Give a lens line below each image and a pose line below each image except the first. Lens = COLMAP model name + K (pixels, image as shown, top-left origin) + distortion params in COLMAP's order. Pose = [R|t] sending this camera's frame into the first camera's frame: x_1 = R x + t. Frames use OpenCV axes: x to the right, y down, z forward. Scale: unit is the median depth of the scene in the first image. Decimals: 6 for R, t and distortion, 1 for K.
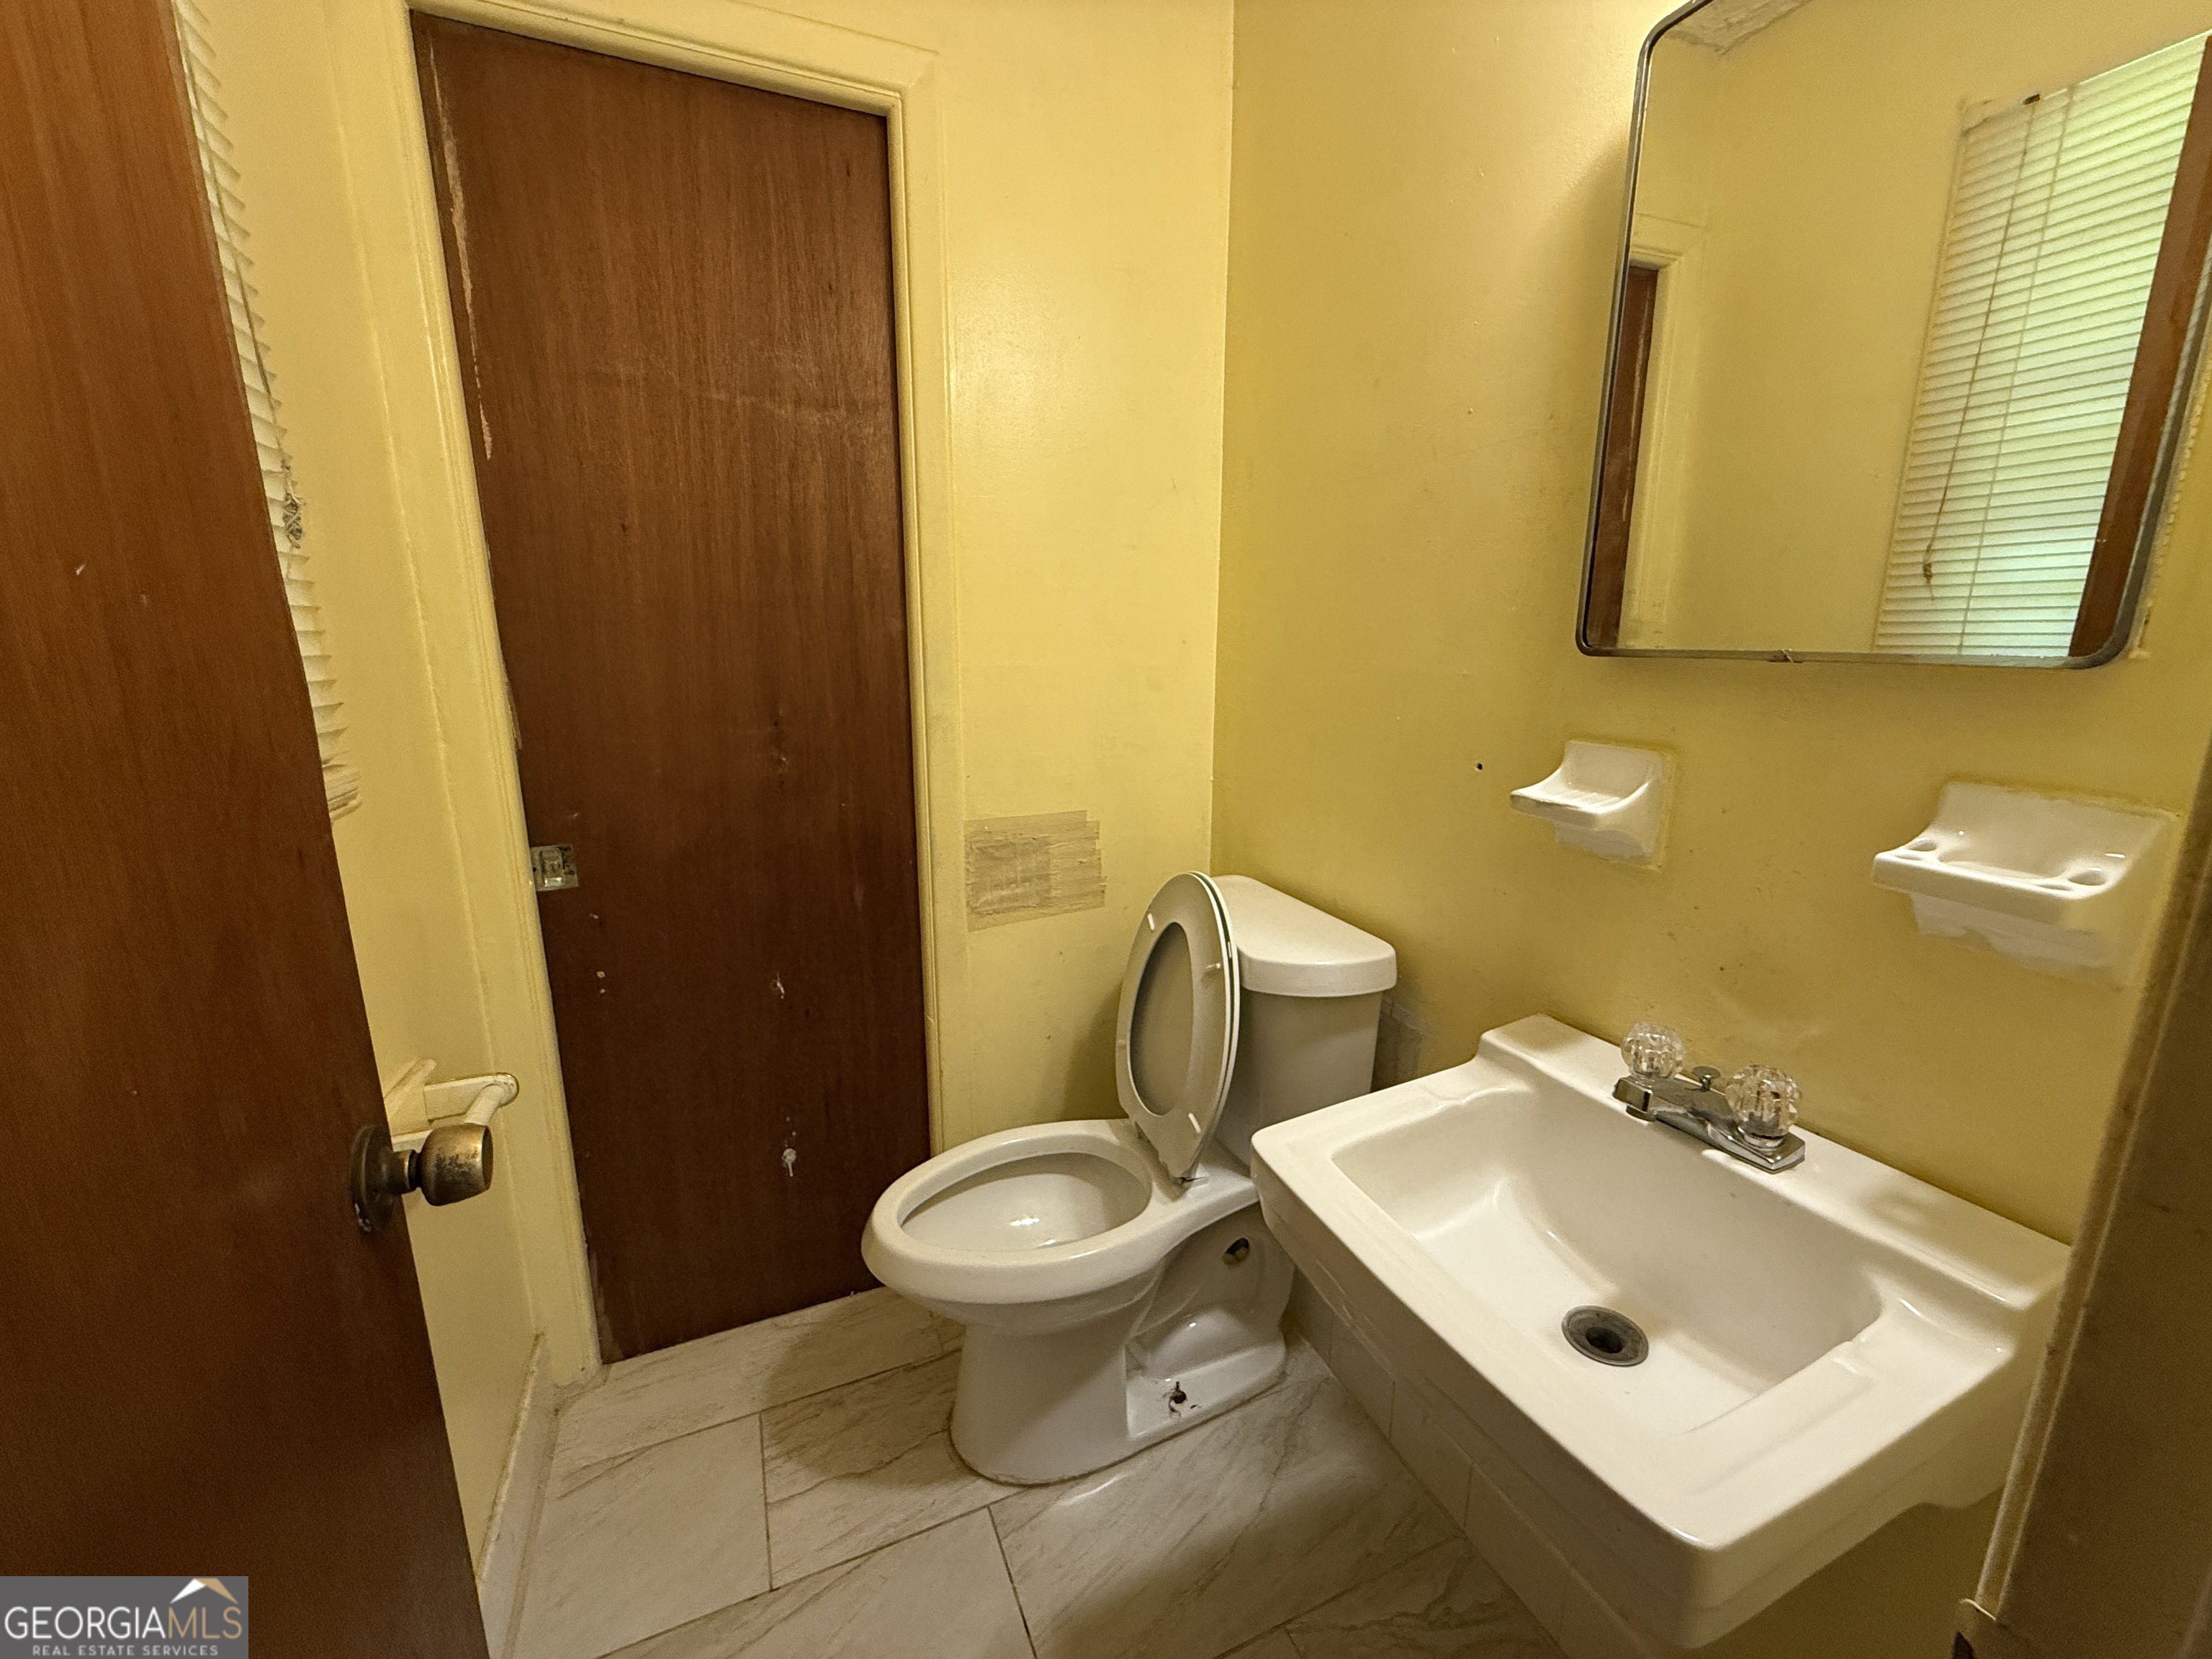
lens RADIAL K [[878.5, 0, 1103.3], [0, 878.5, 825.9], [0, 0, 1]] dist [0.003048, 0.000349]
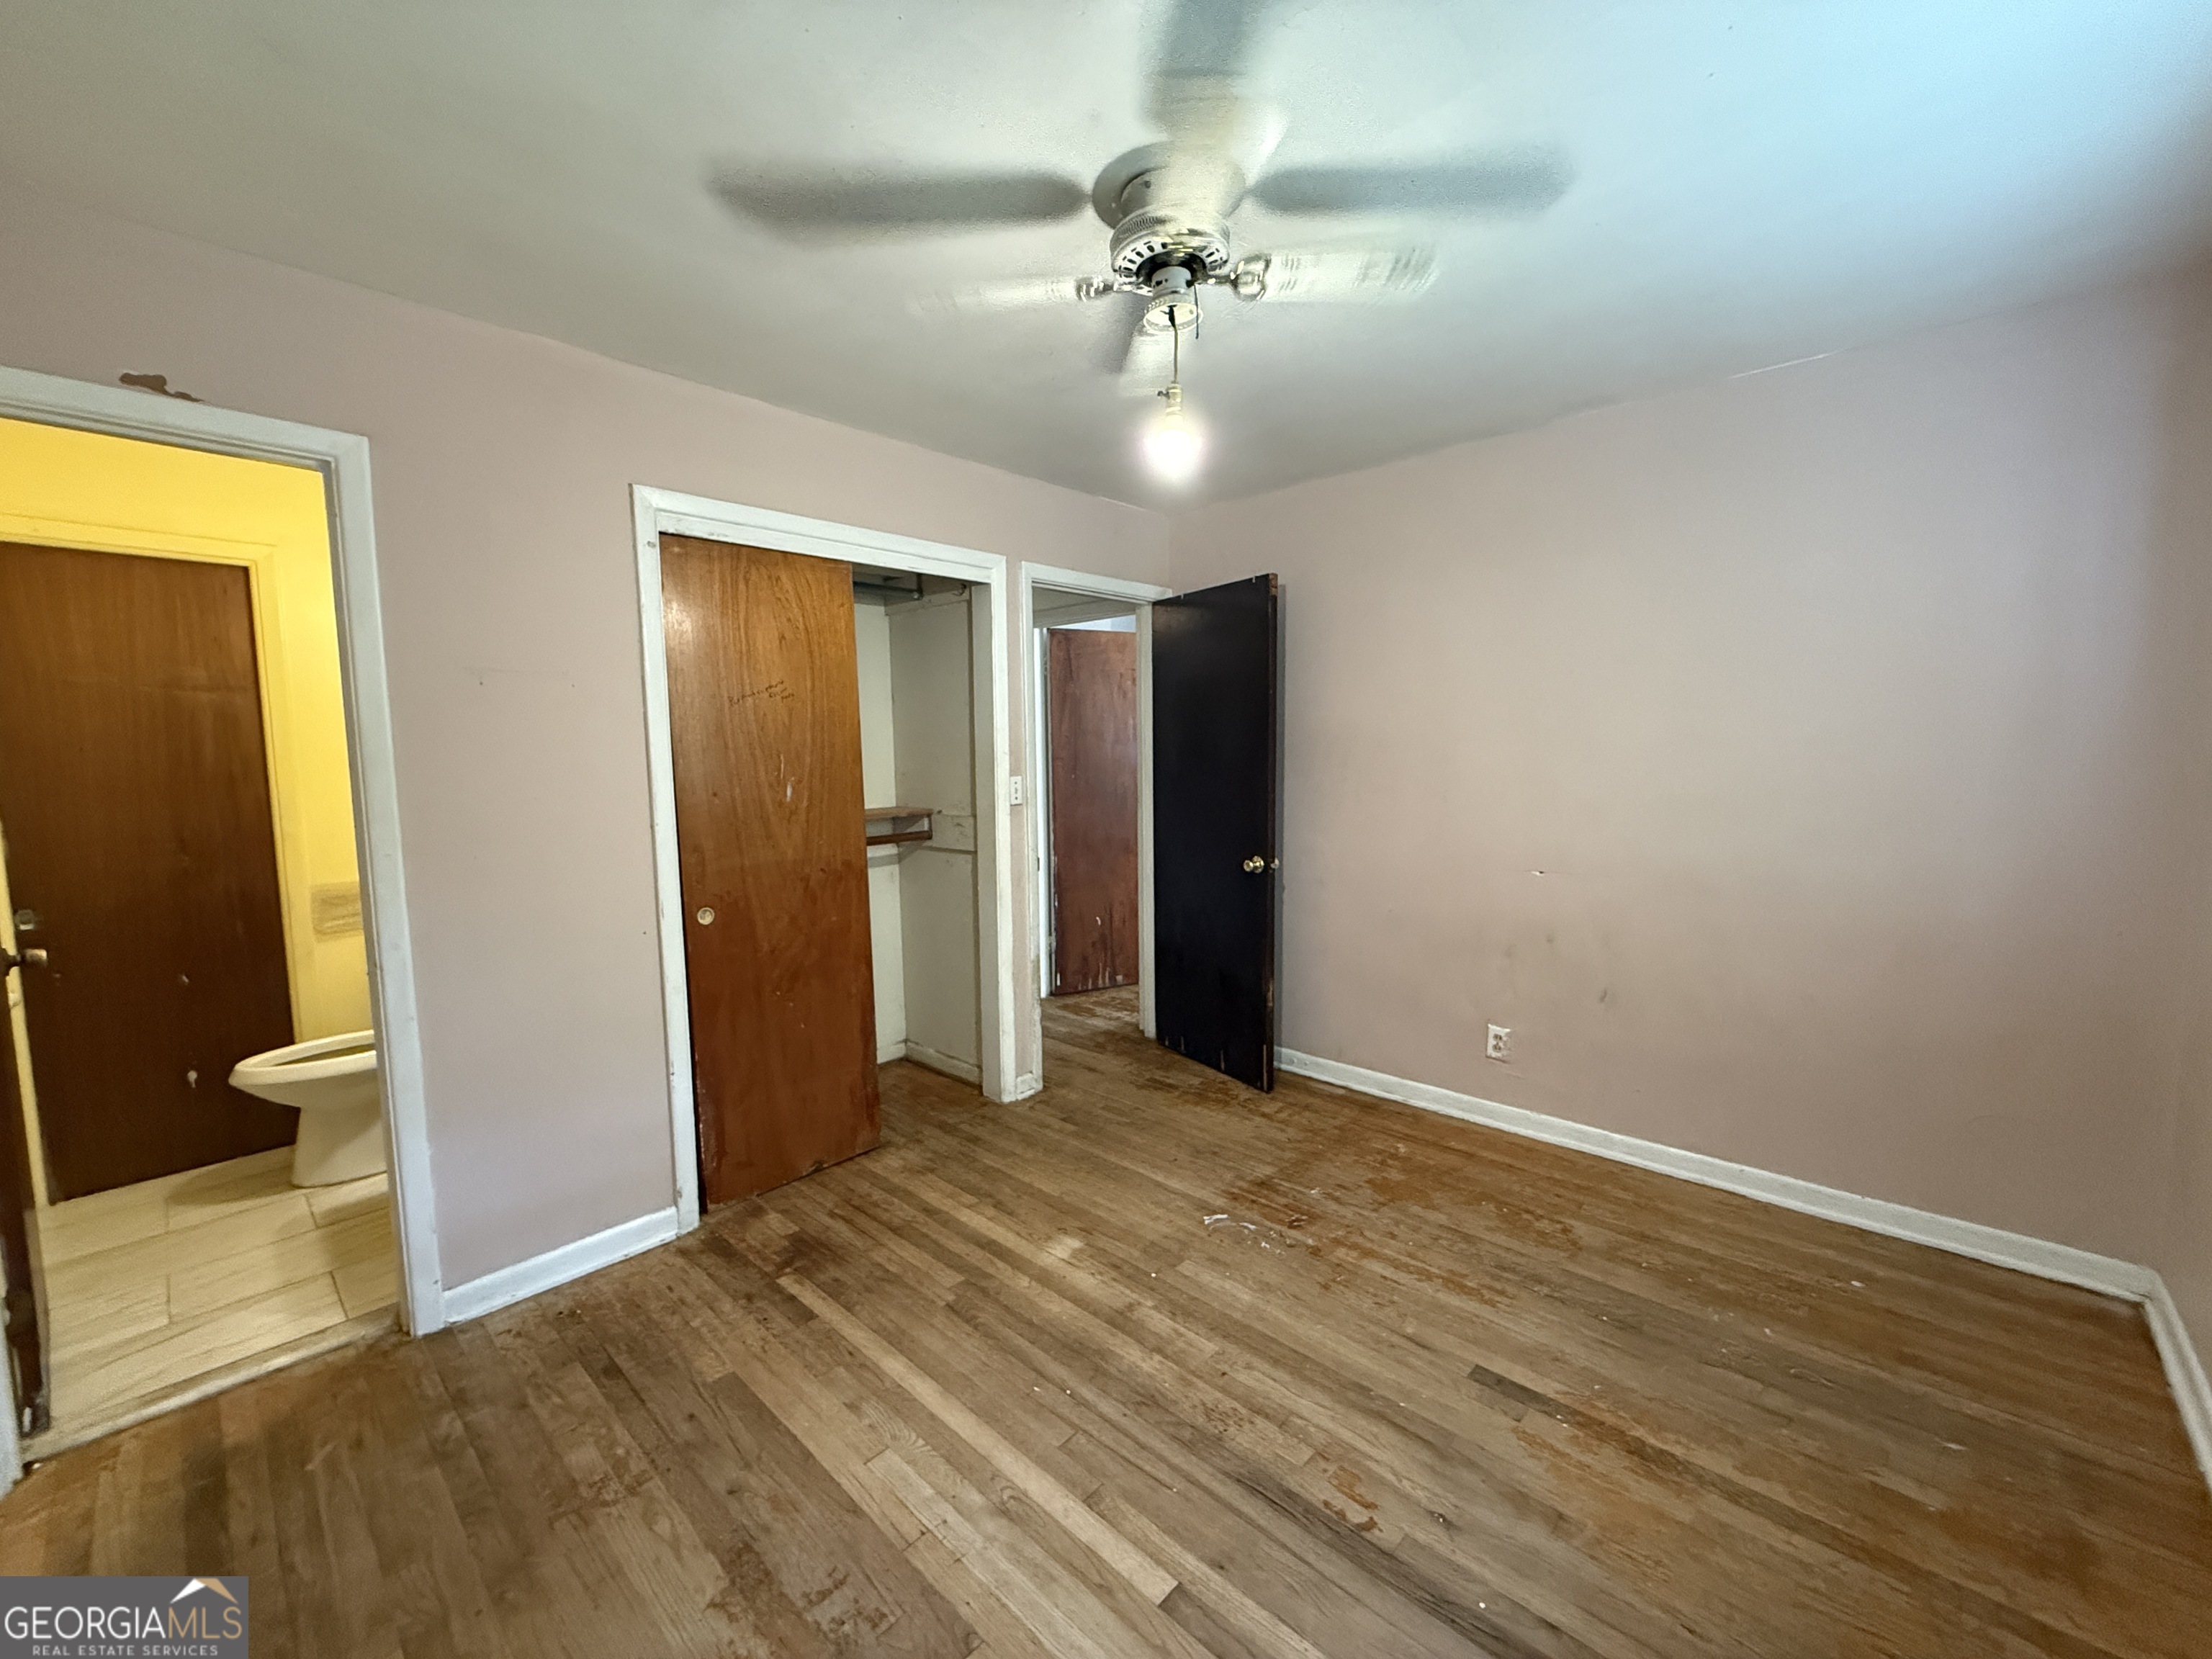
lens RADIAL K [[878.5, 0, 1101.8], [0, 878.5, 828.4], [0, 0, 1]] dist [0.003048, 0.000349]
pose [[0.916172, -0.051151, 0.397507, 0.848809], [0.100366, 0.989501, -0.103996, 0.308607], [-0.388014, 0.135174, 0.911687, -1.860394]]
